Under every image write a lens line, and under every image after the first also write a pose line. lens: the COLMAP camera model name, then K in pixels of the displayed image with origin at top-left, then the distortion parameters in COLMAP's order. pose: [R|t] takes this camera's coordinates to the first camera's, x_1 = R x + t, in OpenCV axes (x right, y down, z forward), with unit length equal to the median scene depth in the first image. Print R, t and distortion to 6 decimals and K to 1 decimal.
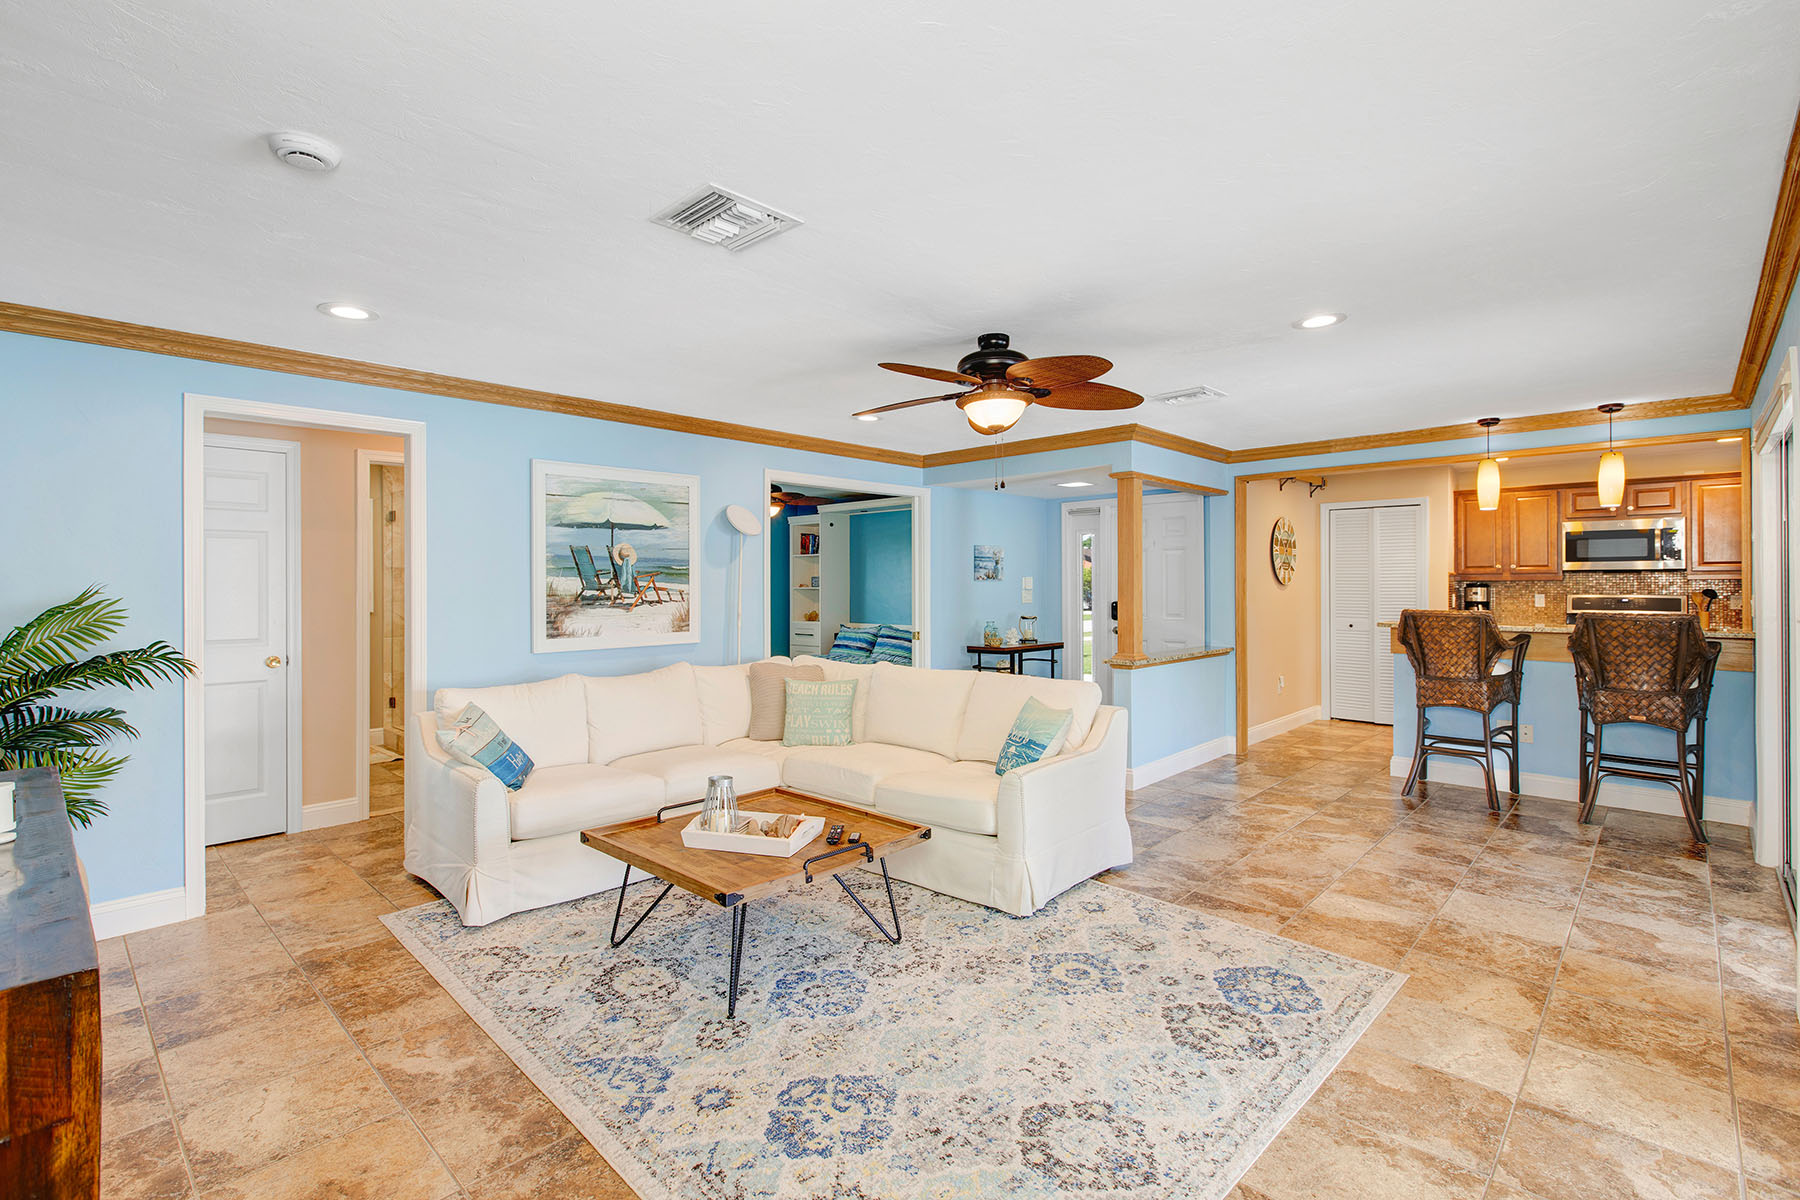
lens RADIAL K [[831.6, 0, 896.1], [0, 831.6, 583.7], [0, 0, 1]] dist [0.001377, 0.000043]
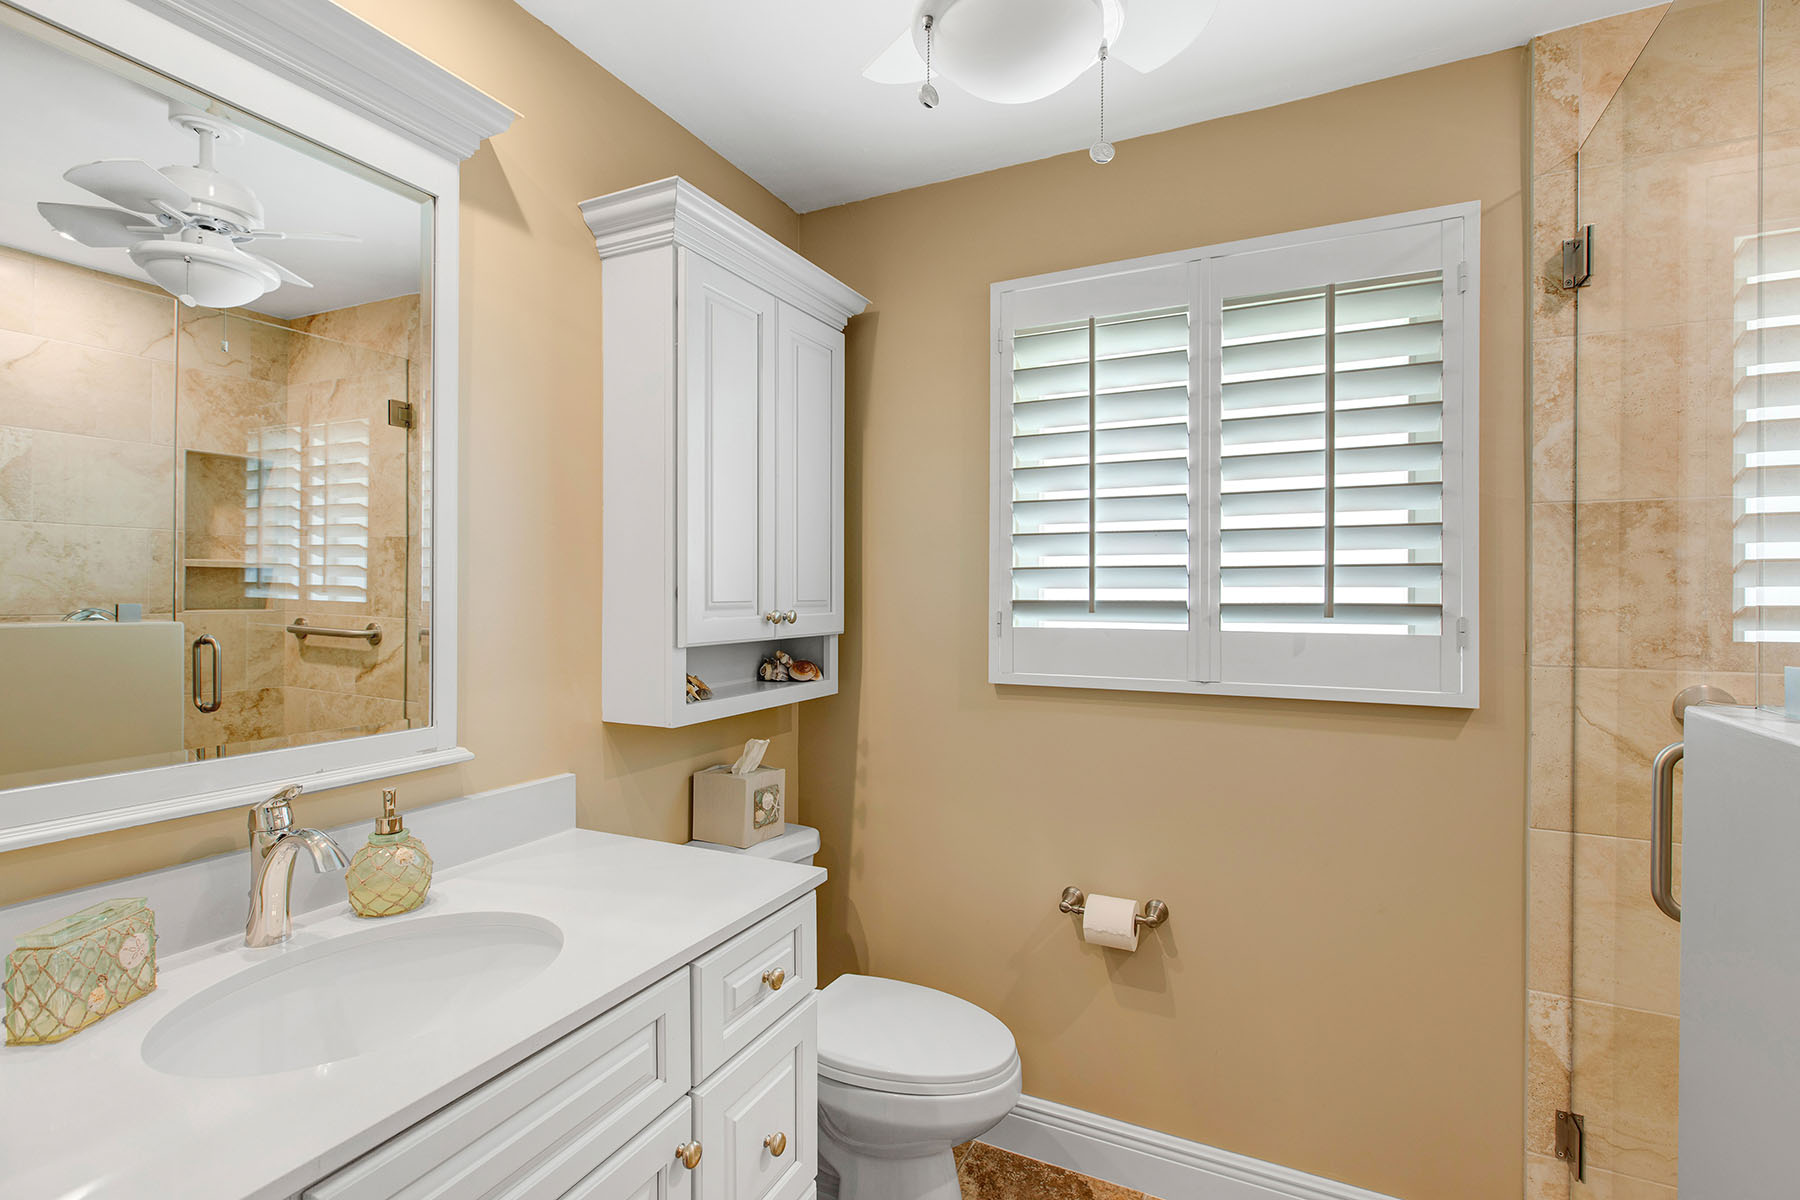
lens RADIAL K [[818.3, 0, 900.0], [0, 818.3, 600.0], [0, 0, 1]] dist [0.000738, 0.000003]
pose [[0.301026, 0.009095, -0.953573, -0.997957], [-0.001130, 0.999957, 0.009181, 0.007092], [0.953615, -0.001687, 0.301023, 1.683750]]
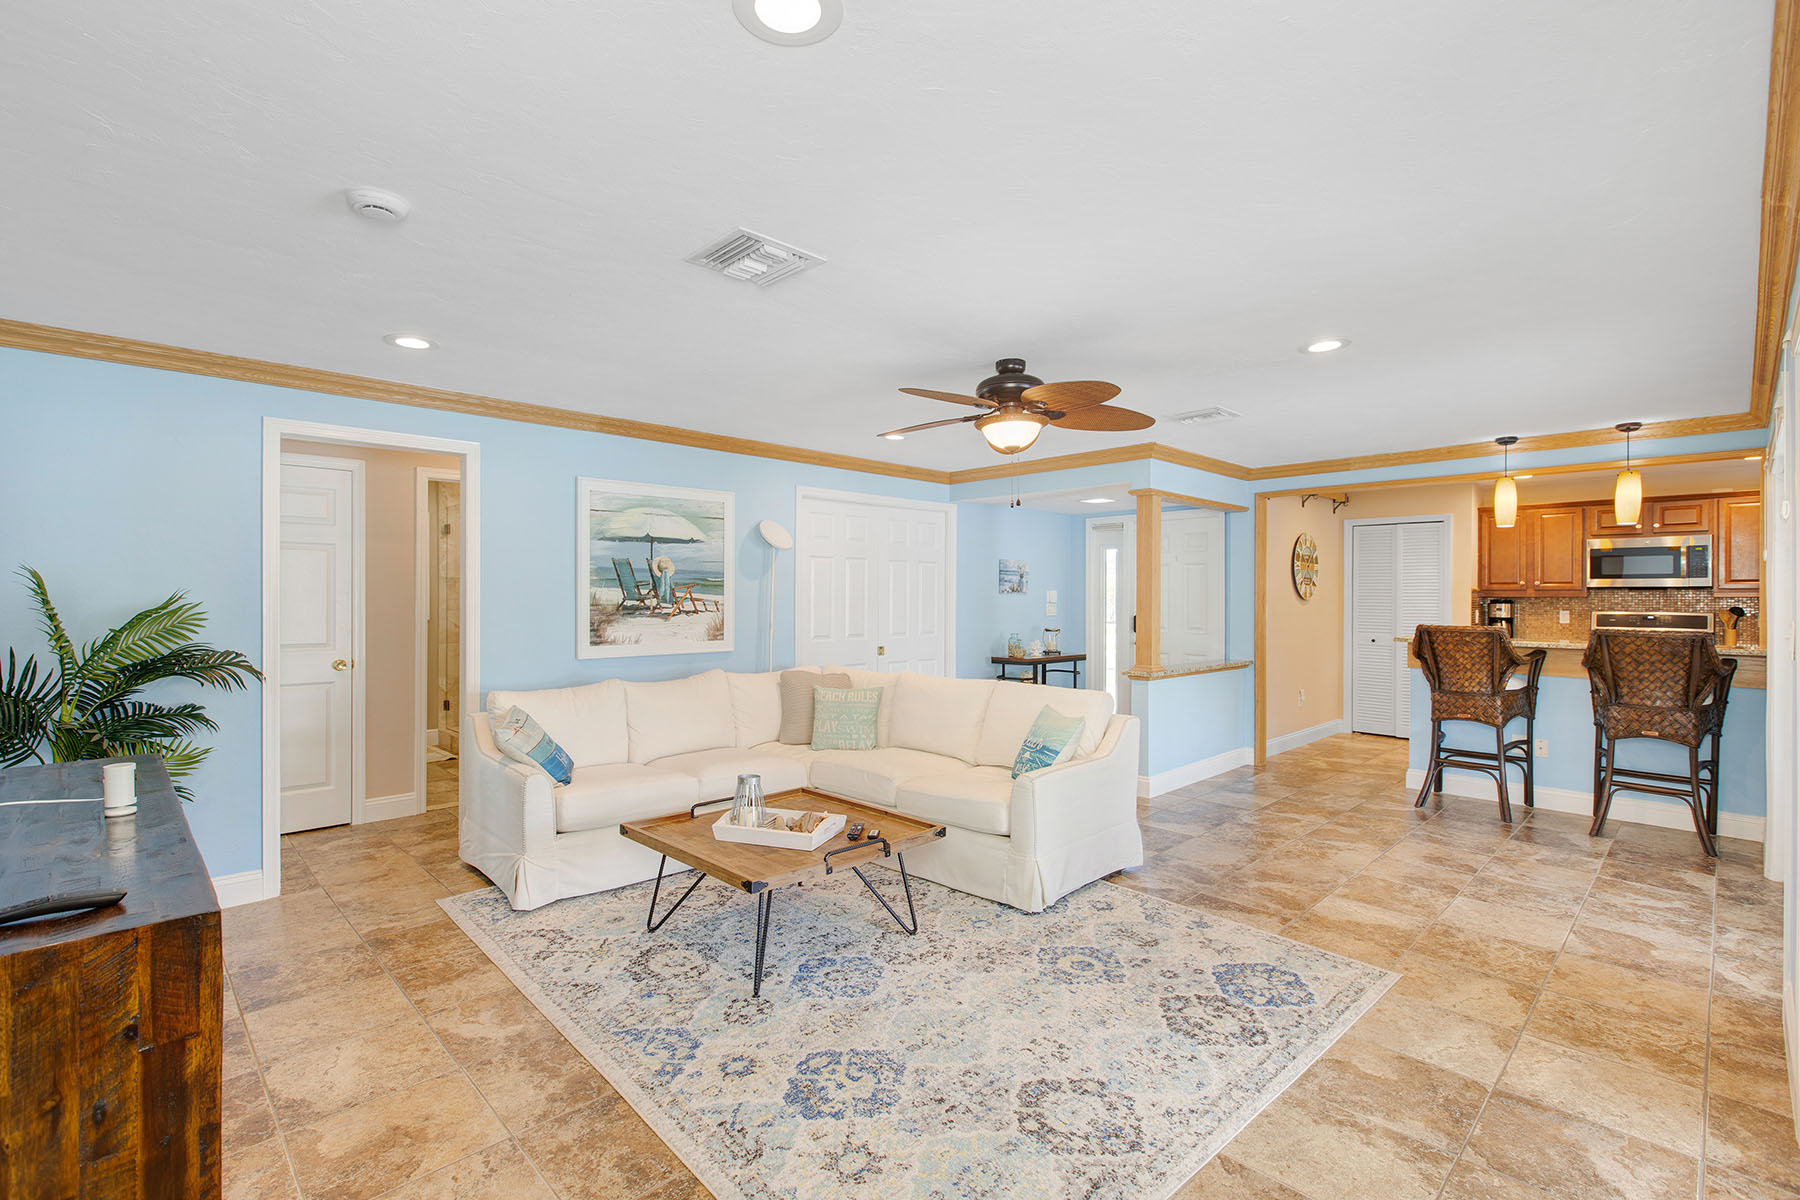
lens RADIAL K [[818.3, 0, 900.0], [0, 818.3, 600.0], [0, 0, 1]] dist [0.000738, 0.000003]
pose [[0.999299, 0.006762, -0.036816, 0.018934], [-0.006581, 0.999966, 0.005045, -0.000319], [0.036849, -0.004799, 0.999309, -0.041998]]
